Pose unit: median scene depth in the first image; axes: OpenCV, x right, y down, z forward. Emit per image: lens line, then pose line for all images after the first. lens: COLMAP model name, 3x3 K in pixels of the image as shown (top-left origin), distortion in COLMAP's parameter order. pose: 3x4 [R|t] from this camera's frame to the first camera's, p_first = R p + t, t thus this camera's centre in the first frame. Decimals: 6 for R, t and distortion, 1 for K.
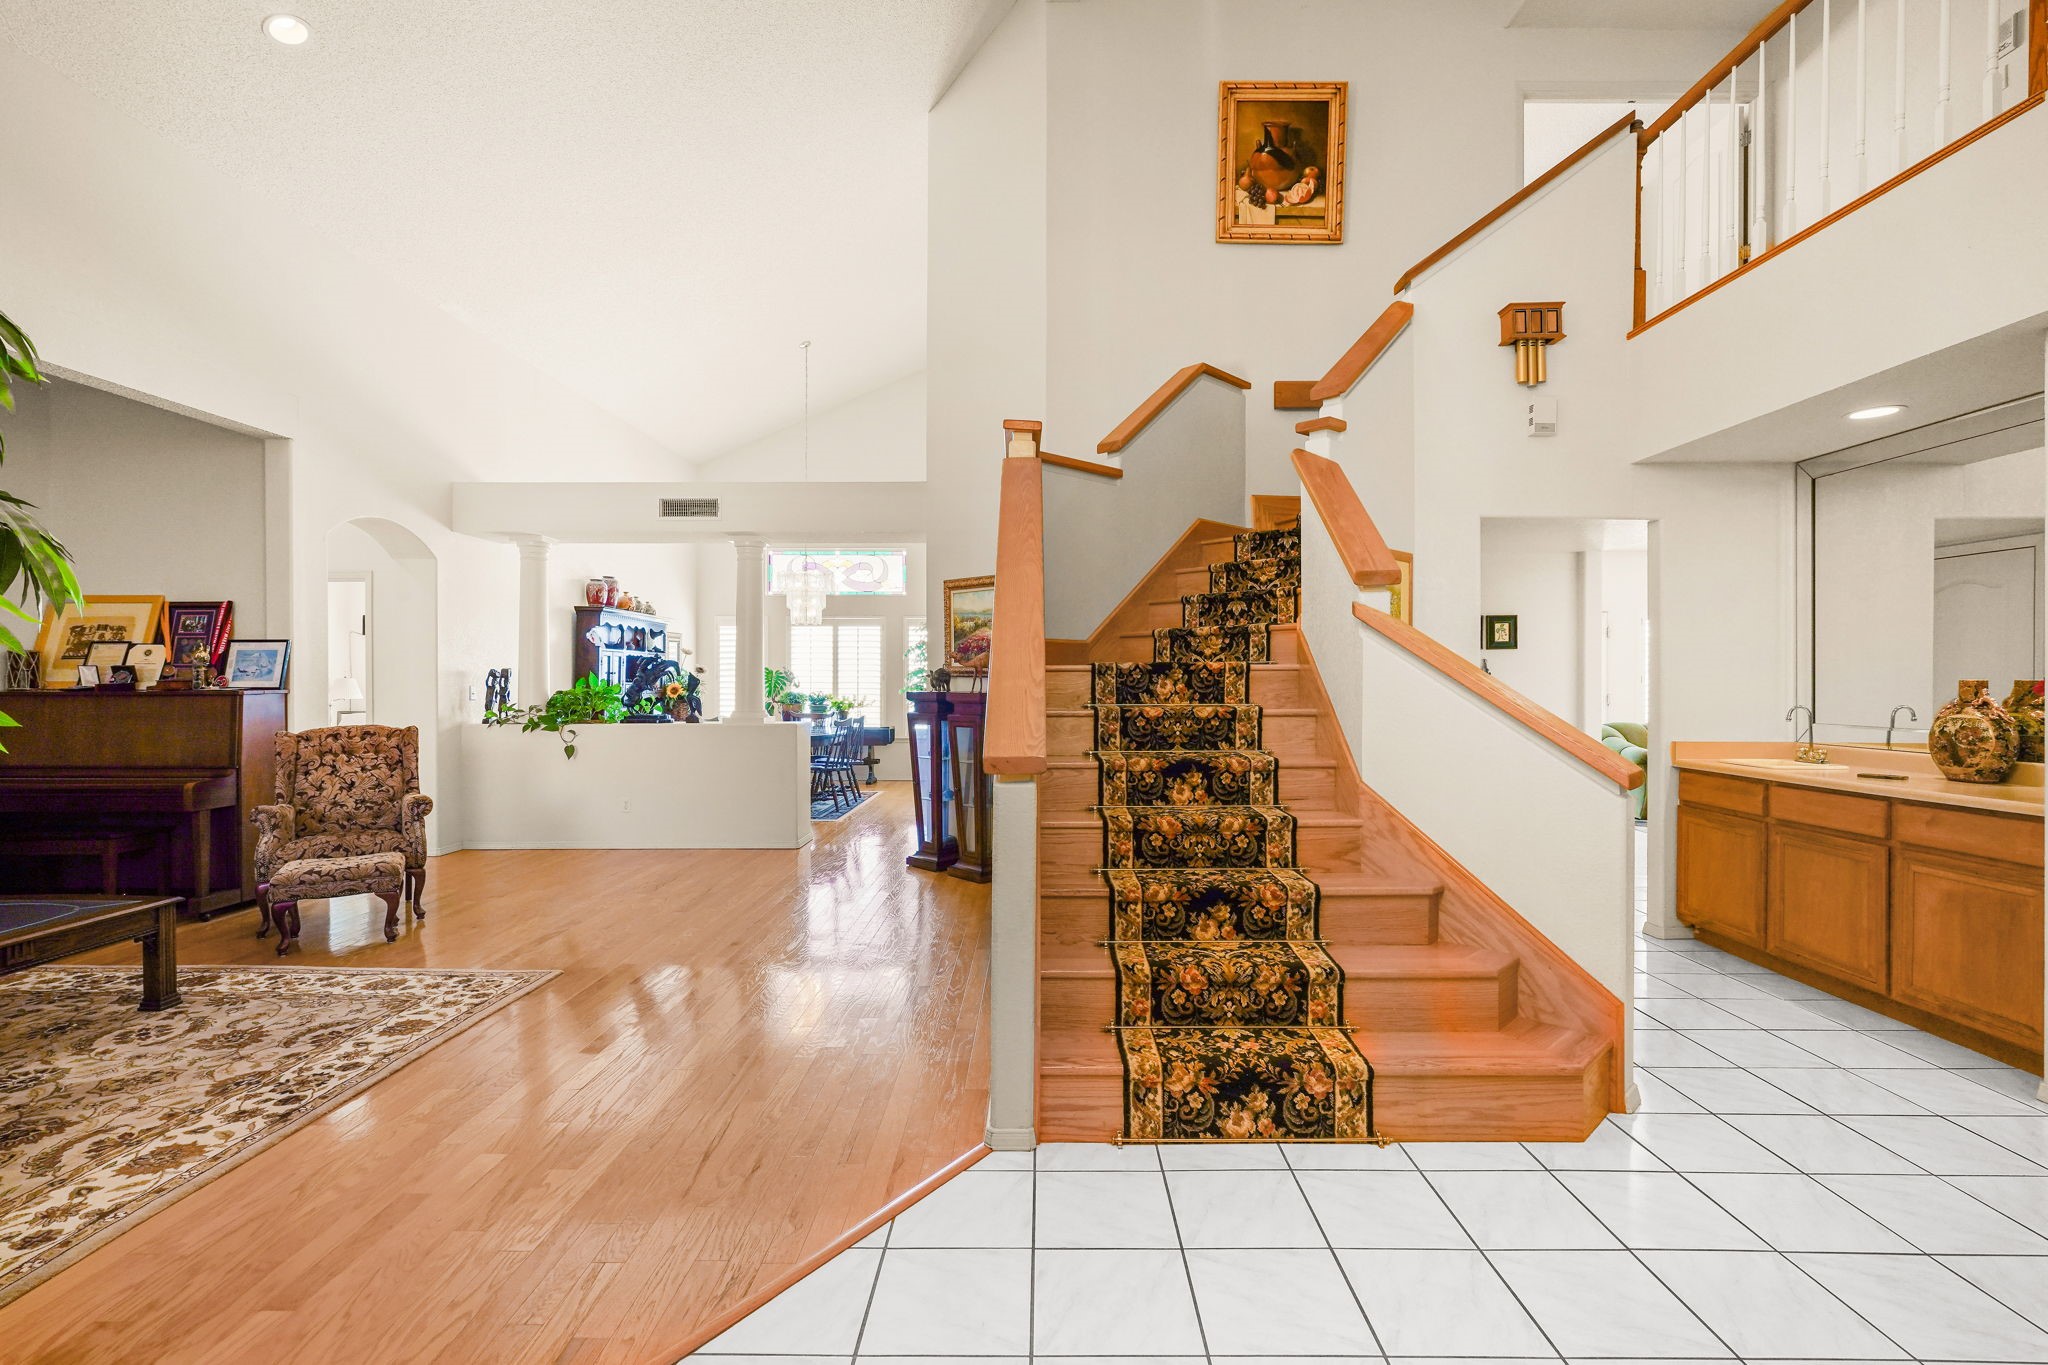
lens RADIAL K [[924.8, 0, 1033.5], [0, 924.8, 686.7], [0, 0, 1]] dist [-0.006389, 0.002504]
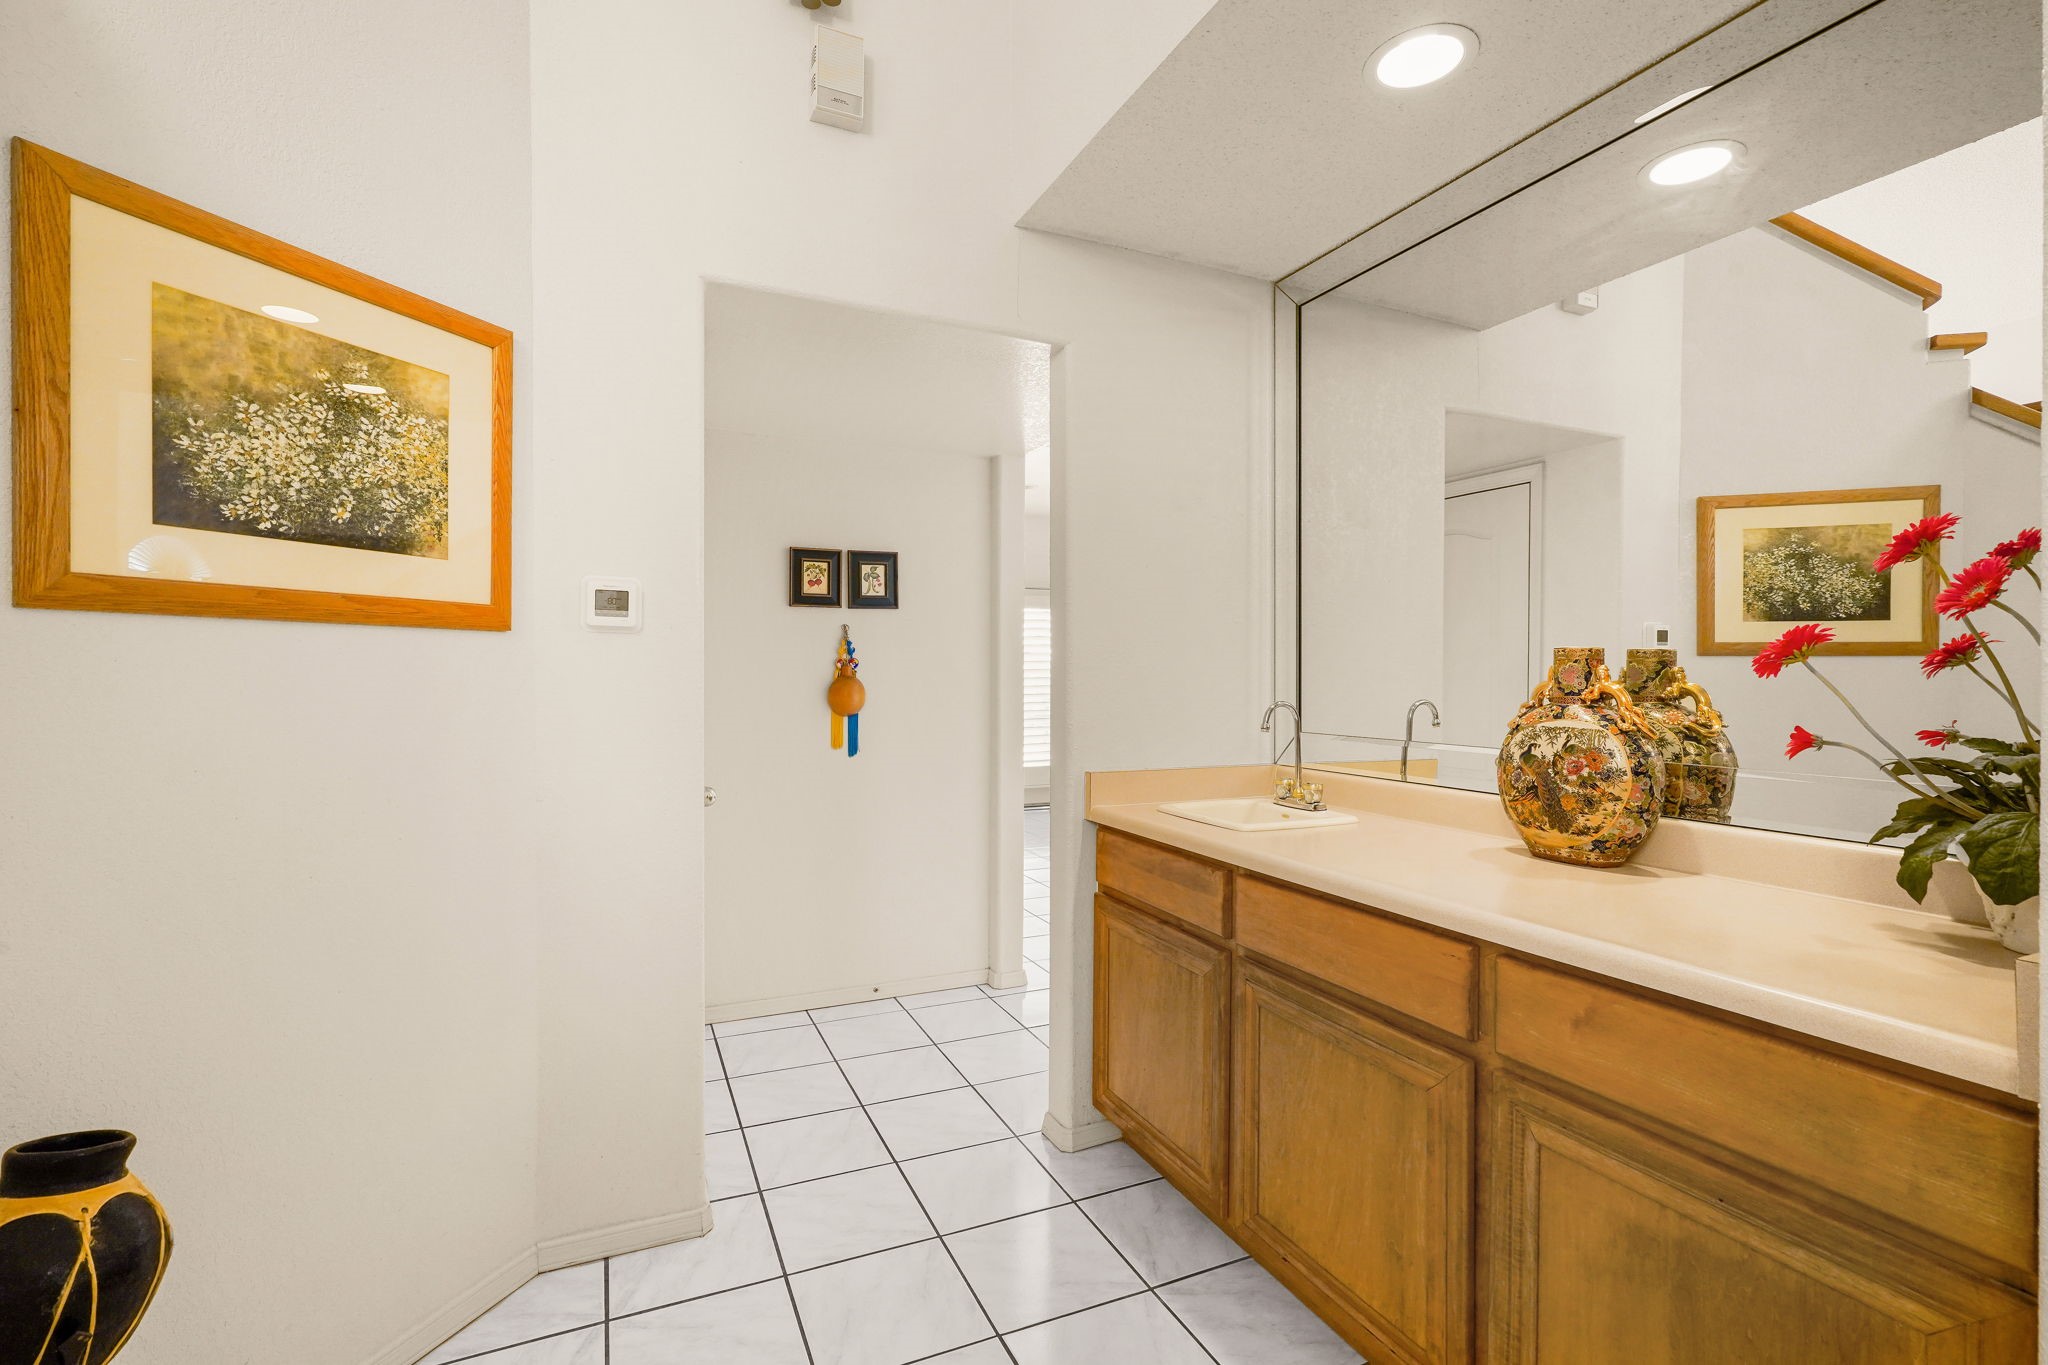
lens RADIAL K [[924.8, 0, 1022.7], [0, 924.8, 683.5], [0, 0, 1]] dist [-0.006389, 0.002504]
pose [[0.904511, 0.002065, 0.426446, 0.525687], [-0.001830, 0.999998, -0.000961, 0.011848], [-0.426447, 0.000089, 0.904512, 0.652177]]
